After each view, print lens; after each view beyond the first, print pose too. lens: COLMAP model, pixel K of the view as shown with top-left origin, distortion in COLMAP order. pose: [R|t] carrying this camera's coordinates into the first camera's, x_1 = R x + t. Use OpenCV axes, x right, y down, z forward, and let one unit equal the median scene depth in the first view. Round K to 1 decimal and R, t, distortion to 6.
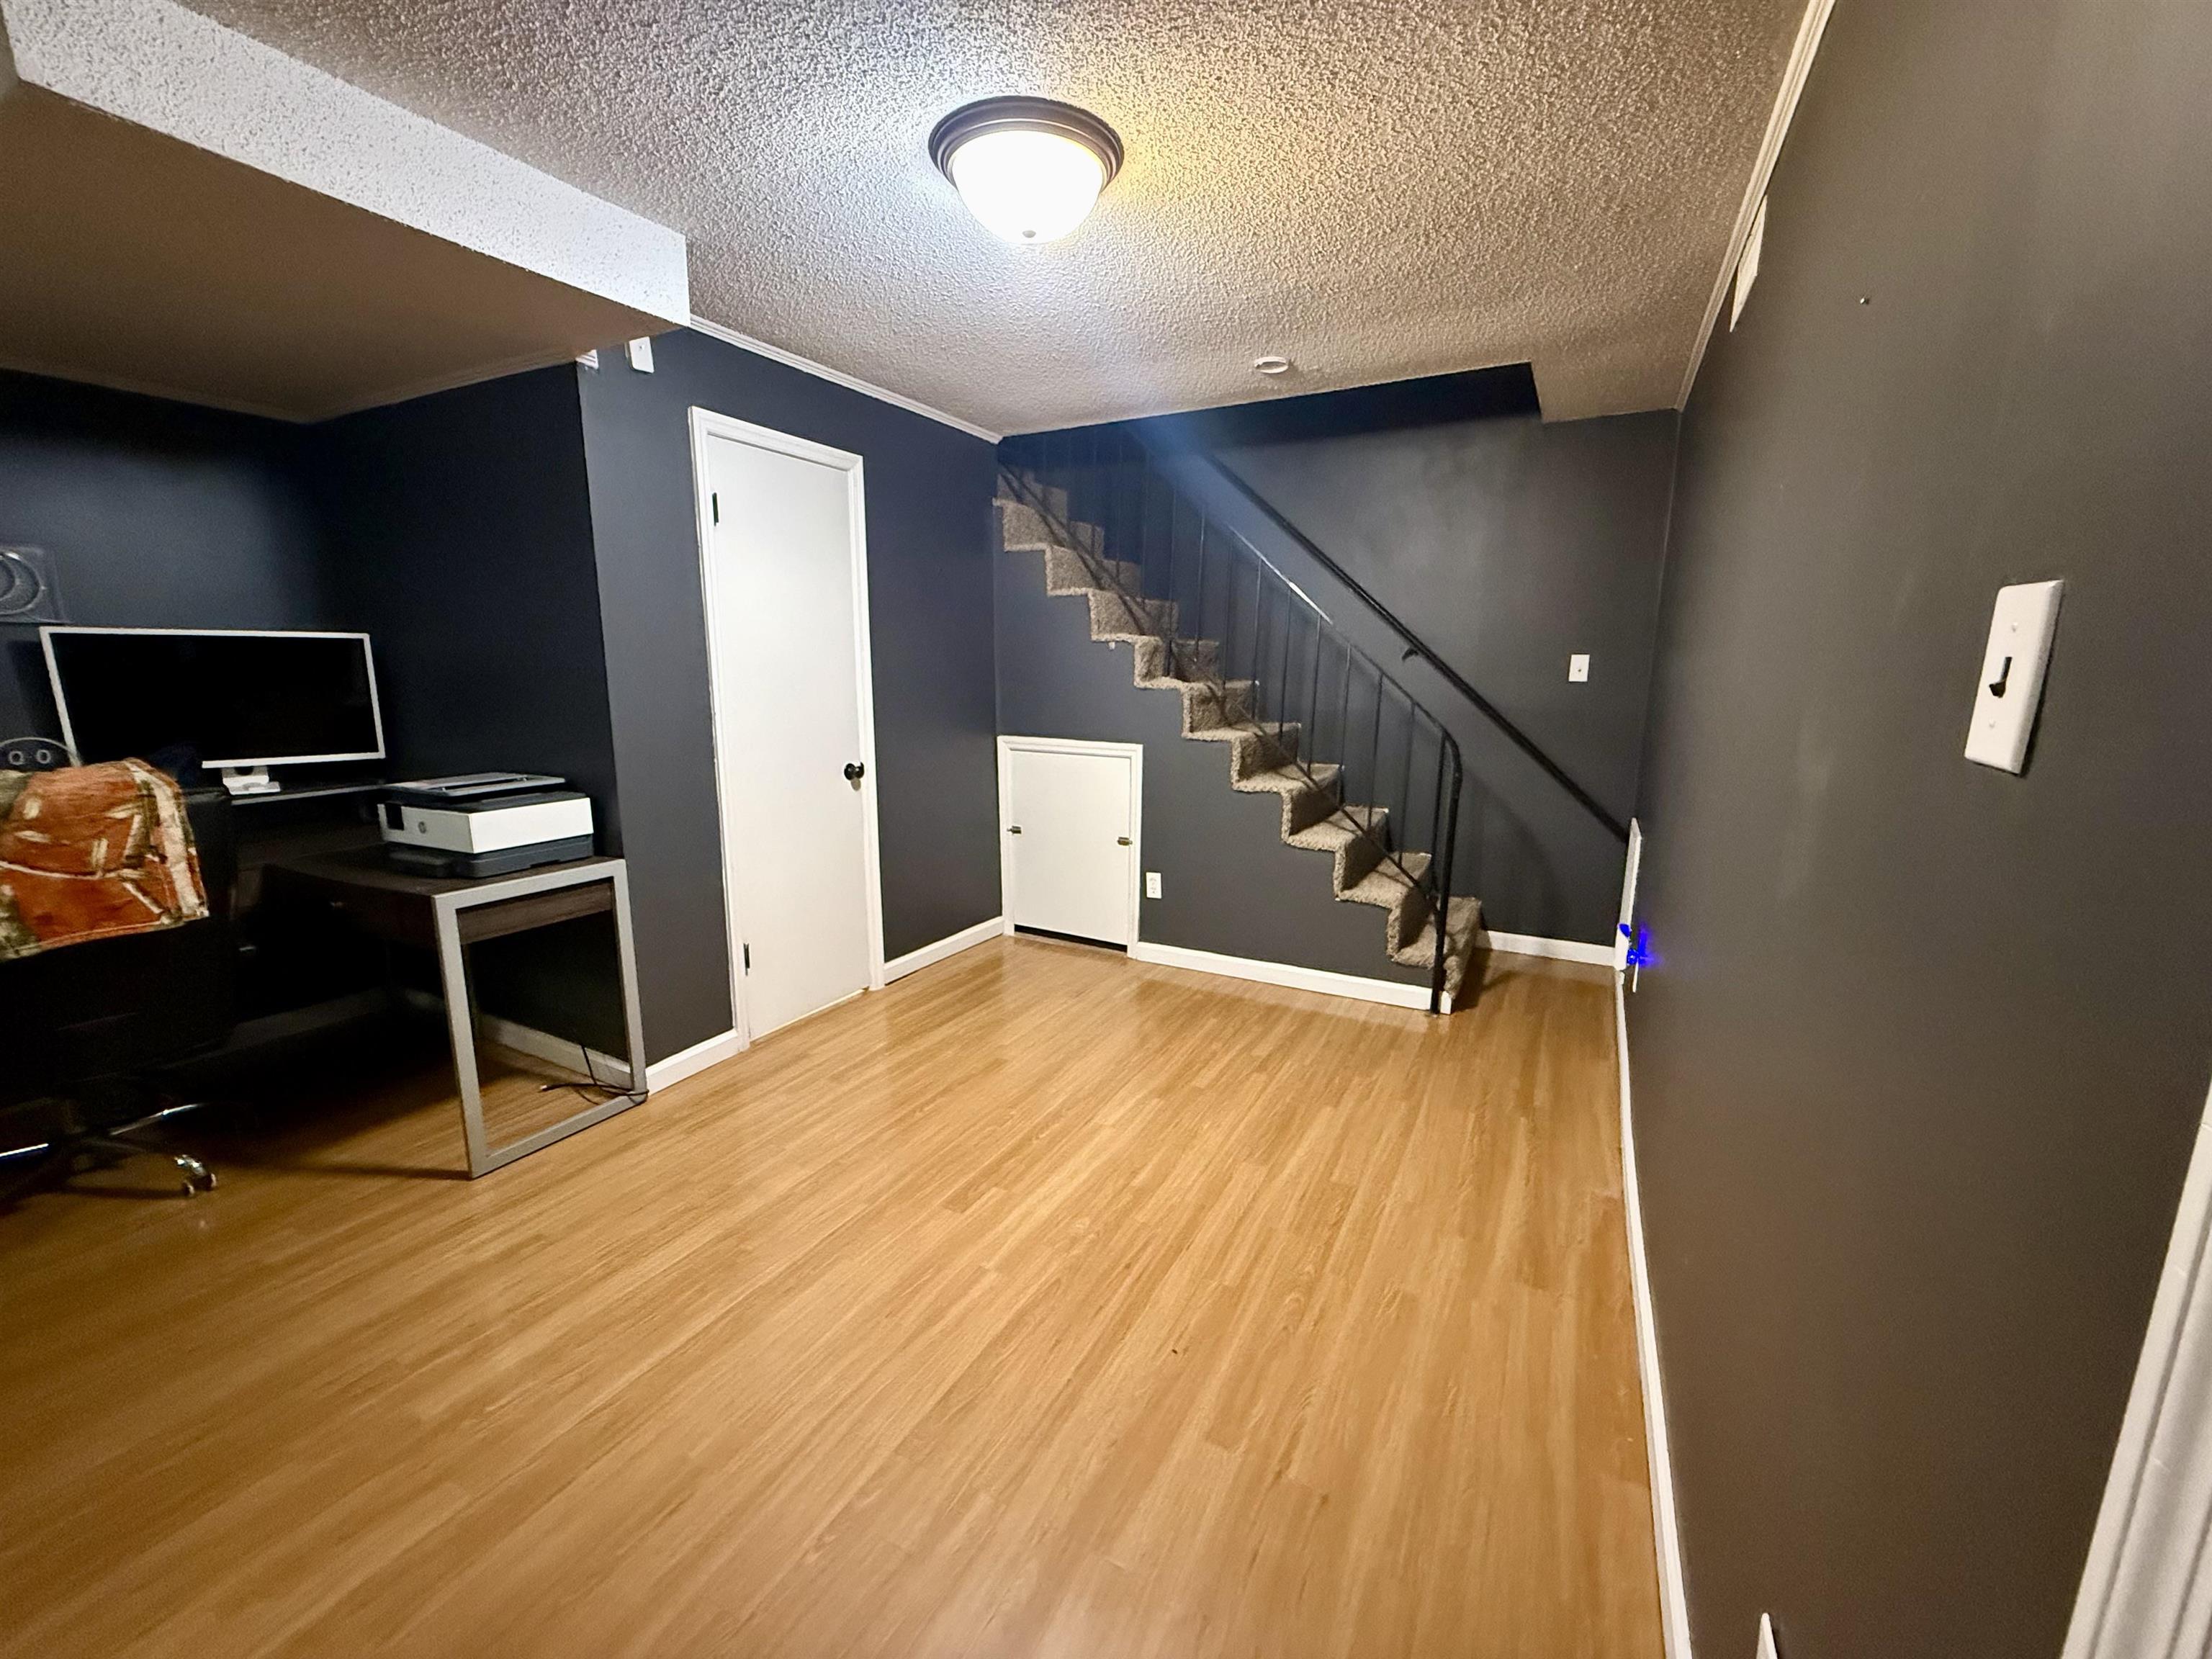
lens RADIAL K [[889.9, 0, 1103.3], [0, 889.9, 834.3], [0, 0, 1]] dist [-0.001846, -0.000316]
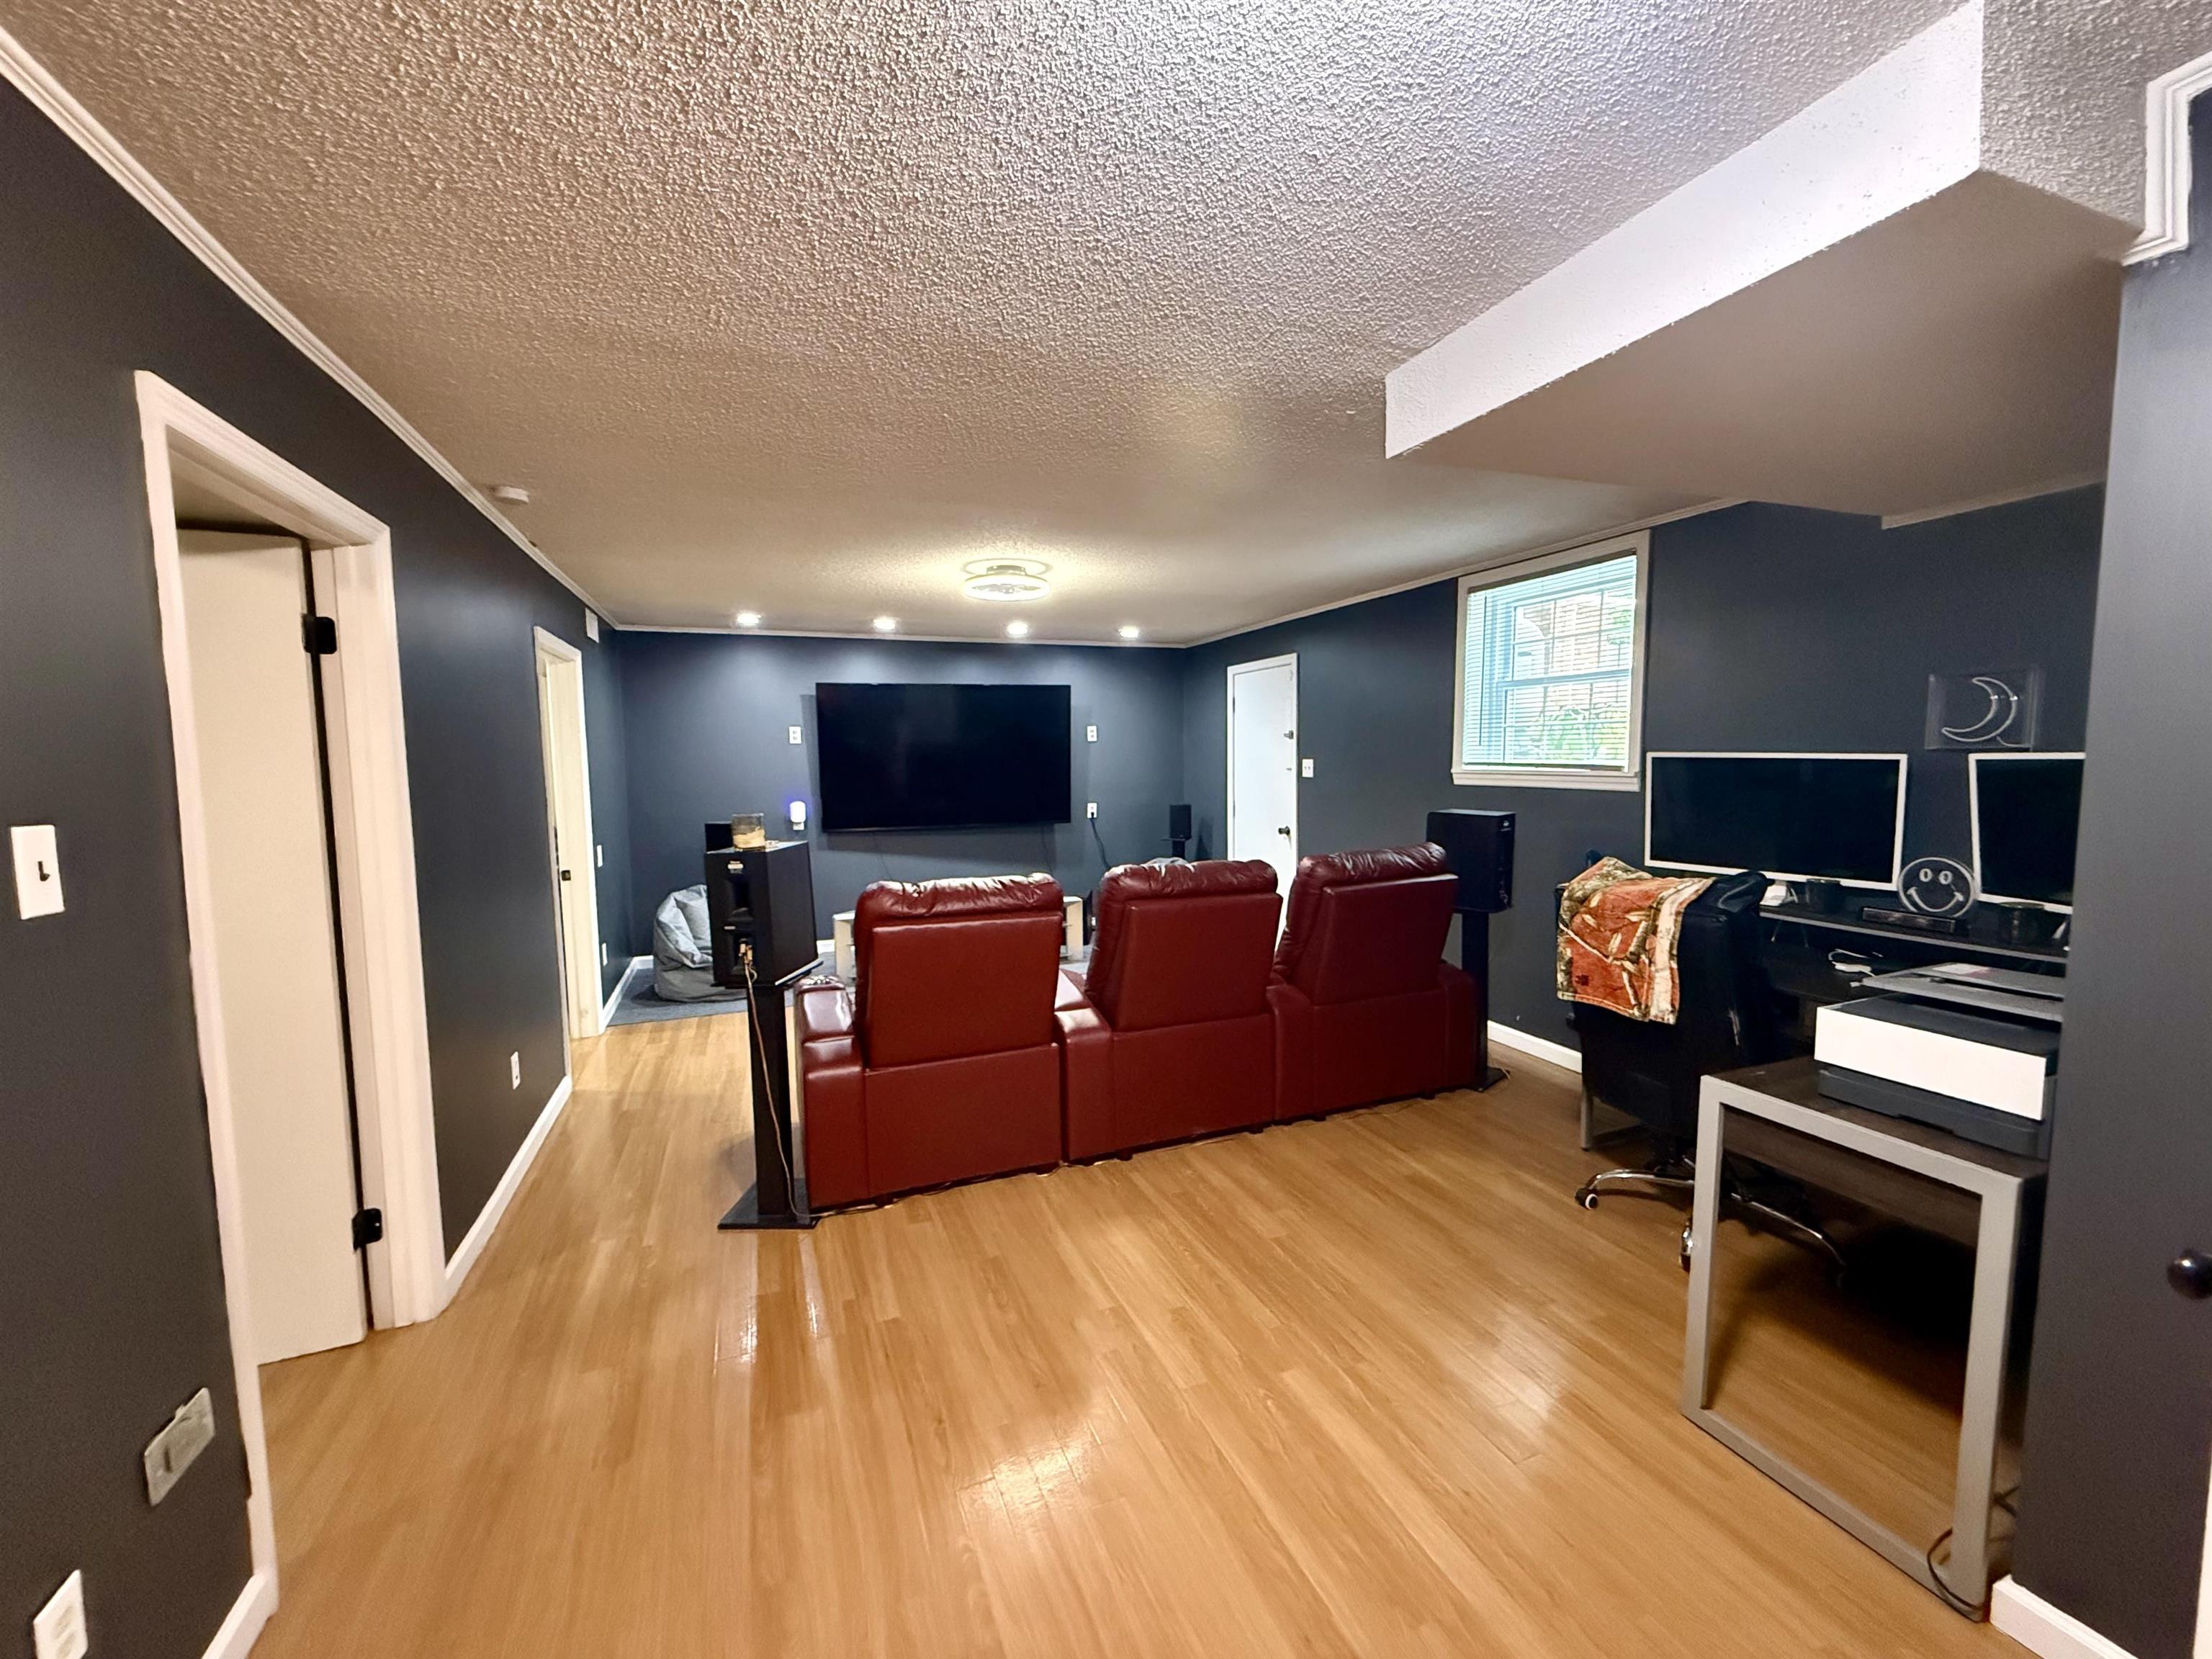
lens RADIAL K [[889.9, 0, 1103.4], [0, 889.9, 830.3], [0, 0, 1]] dist [-0.001846, -0.000316]
pose [[-0.647719, 0.067333, -0.758898, 0.284349], [-0.133014, 0.970795, 0.199660, -0.282542], [0.750178, 0.230268, -0.619846, 1.161164]]
